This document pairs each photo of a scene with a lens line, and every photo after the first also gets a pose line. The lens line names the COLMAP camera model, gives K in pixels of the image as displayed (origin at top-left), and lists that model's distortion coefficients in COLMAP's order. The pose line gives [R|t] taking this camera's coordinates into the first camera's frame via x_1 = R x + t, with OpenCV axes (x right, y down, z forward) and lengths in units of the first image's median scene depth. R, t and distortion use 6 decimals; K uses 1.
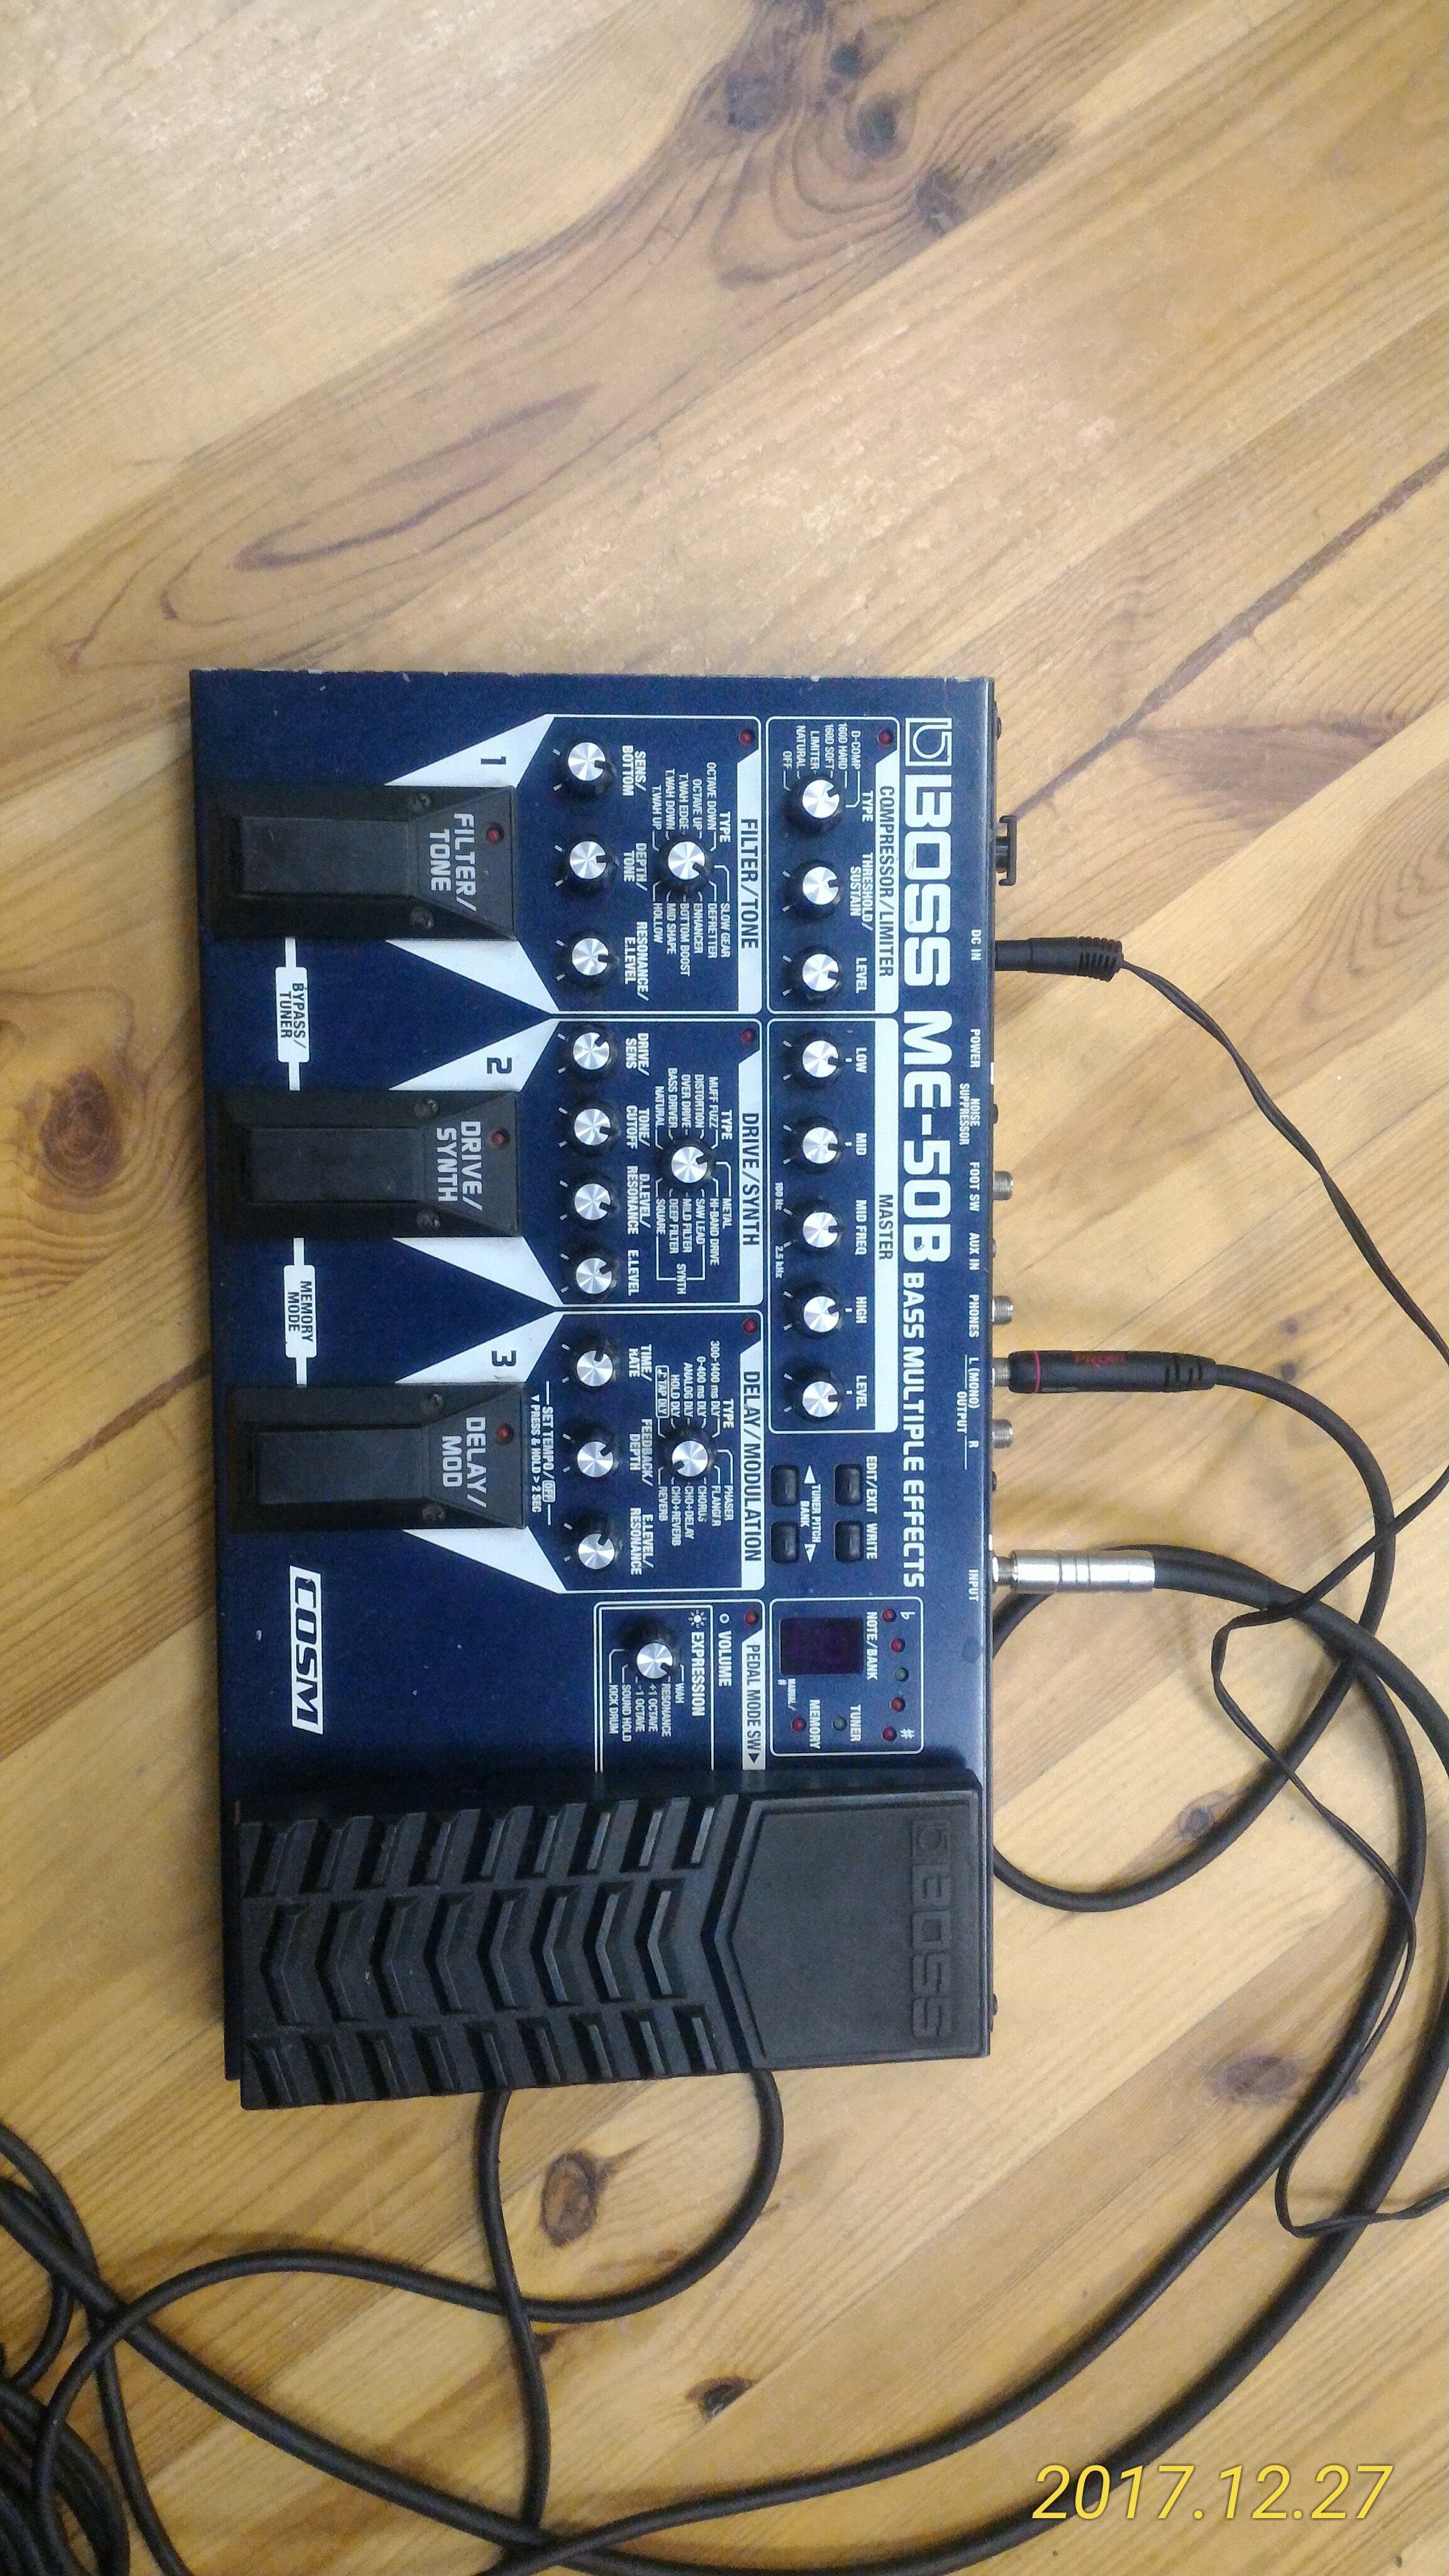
lens RADIAL K [[2145.2, 0, 724.5], [0, 2145.2, 1288.0], [0, 0, 1]] dist [0.103288, -0.221641]
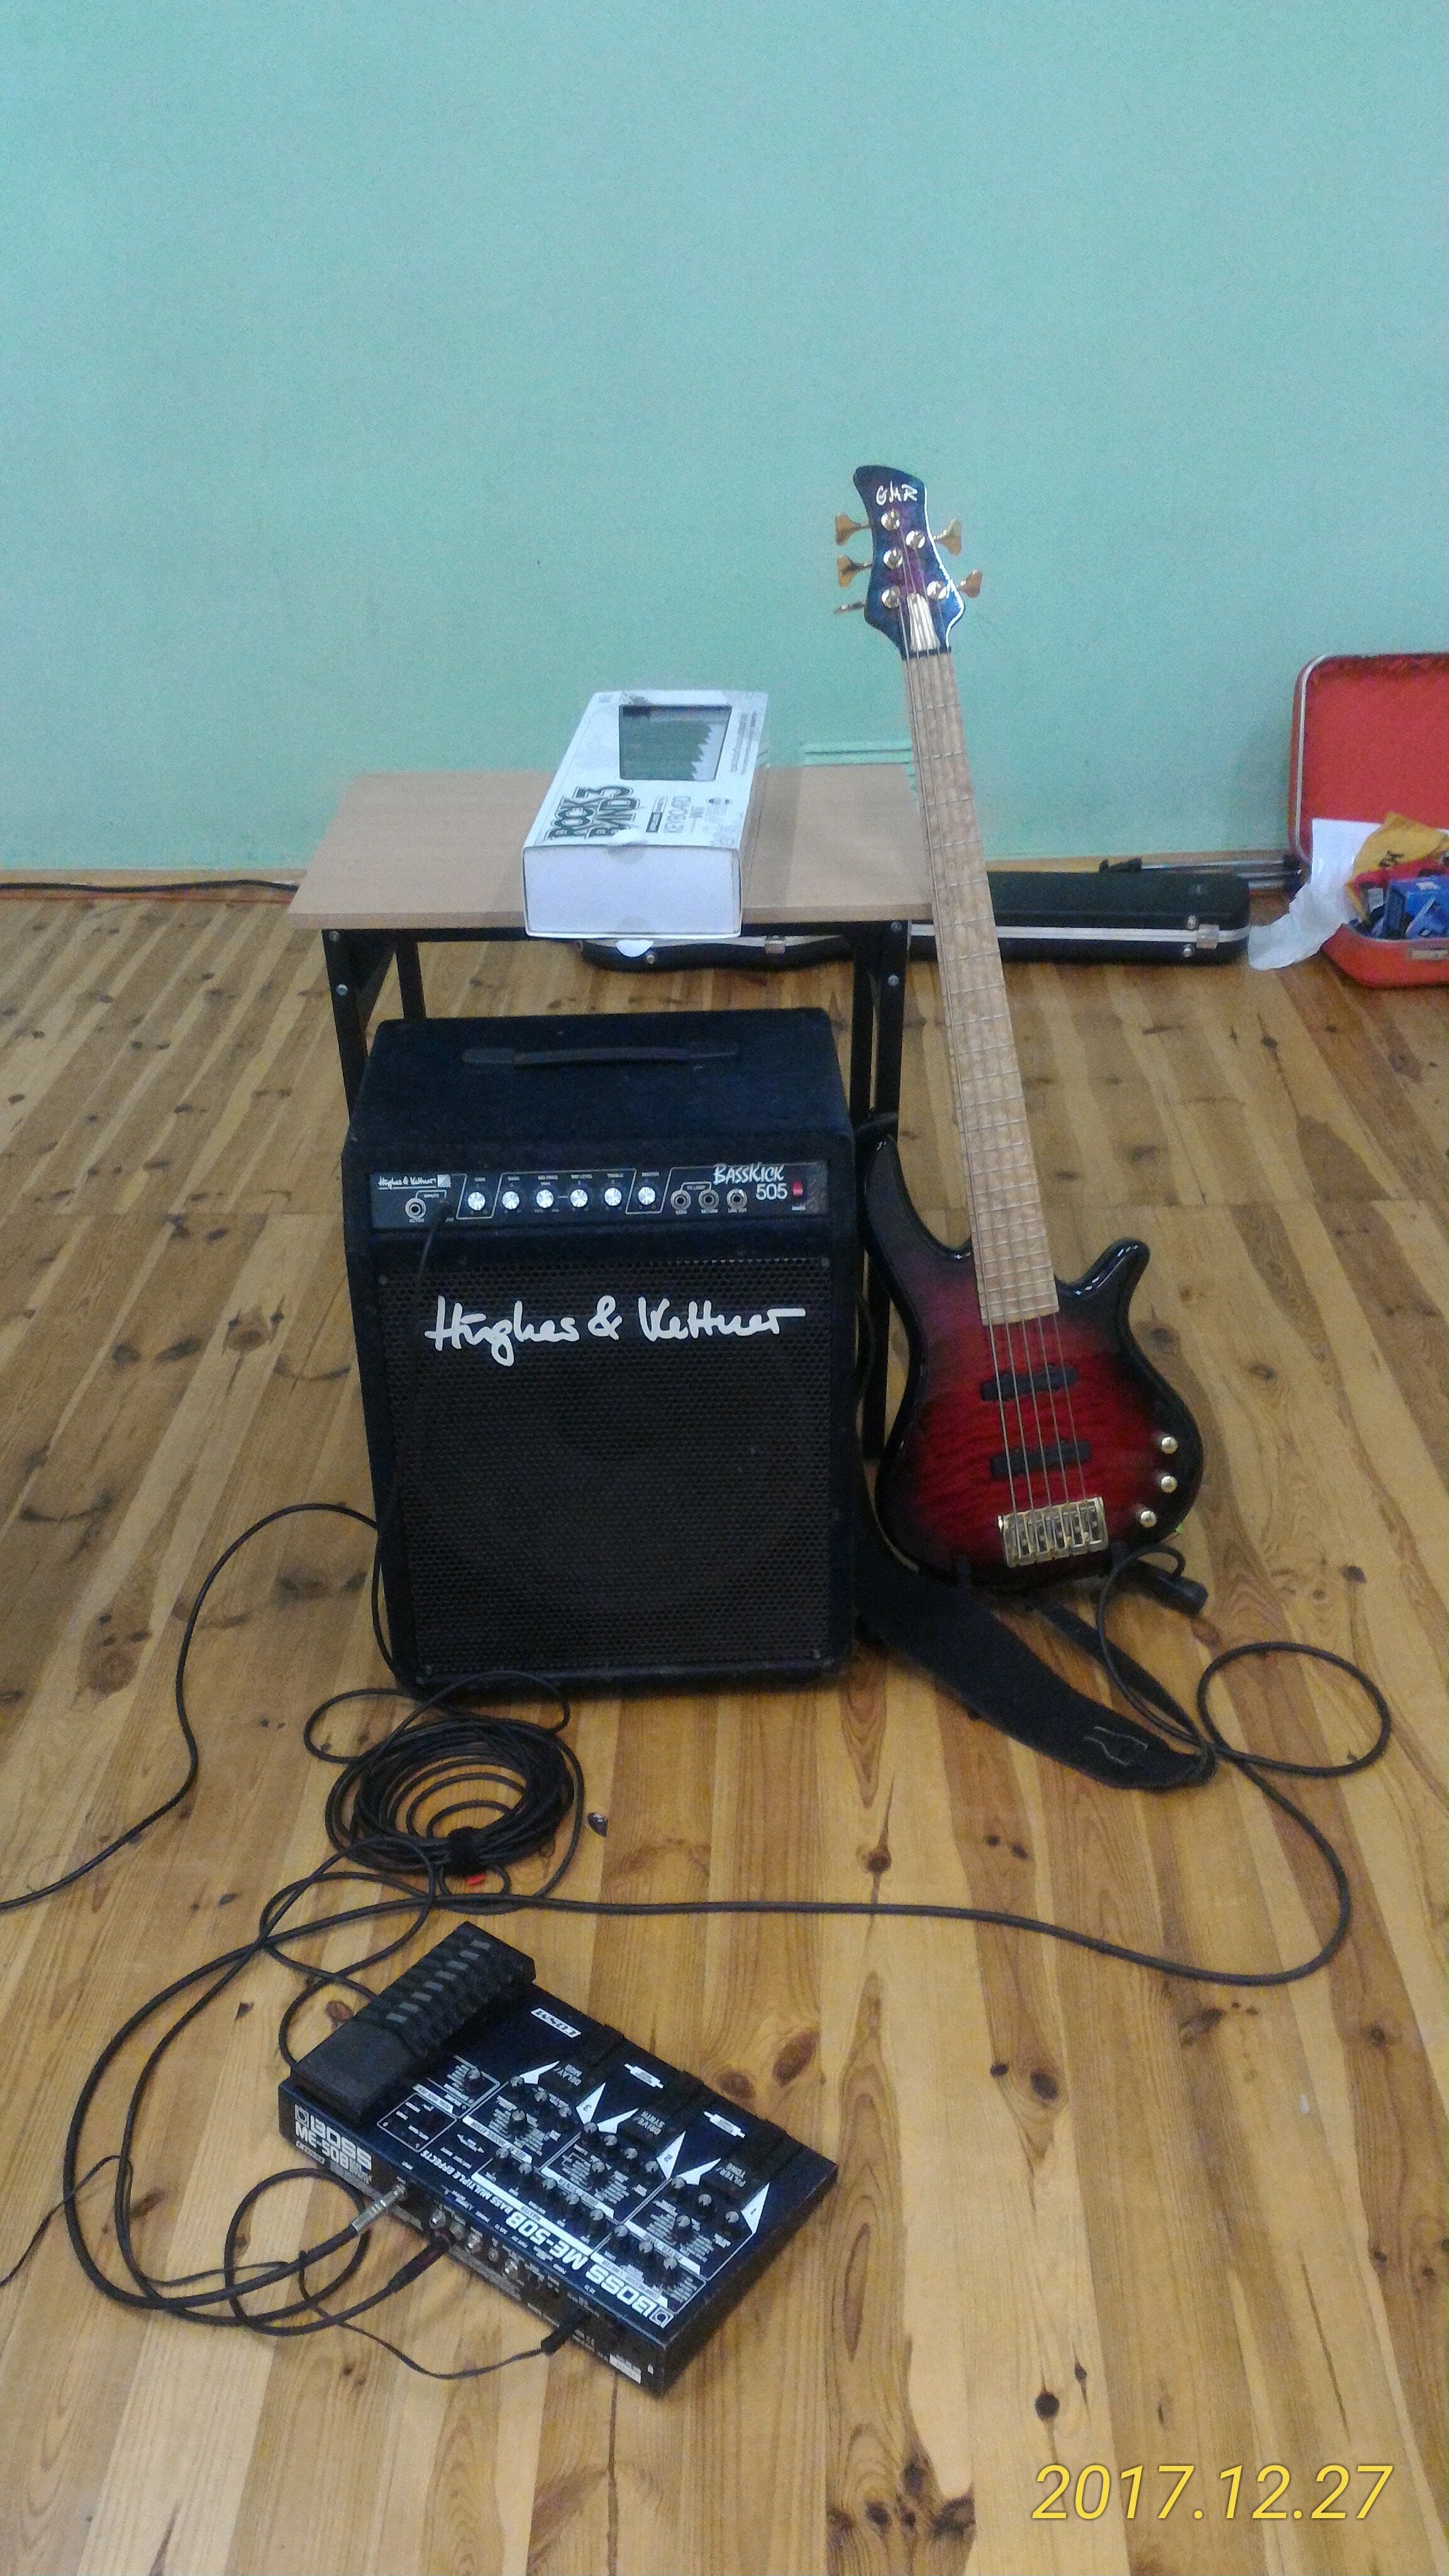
lens RADIAL K [[2145.2, 0, 724.5], [0, 2145.2, 1288.0], [0, 0, 1]] dist [0.103288, -0.221641]
pose [[-0.597811, 0.226354, -0.769016, 1.717321], [-0.786891, -0.348852, 0.509024, -1.170357], [-0.153053, 0.909432, 0.386663, -1.100432]]
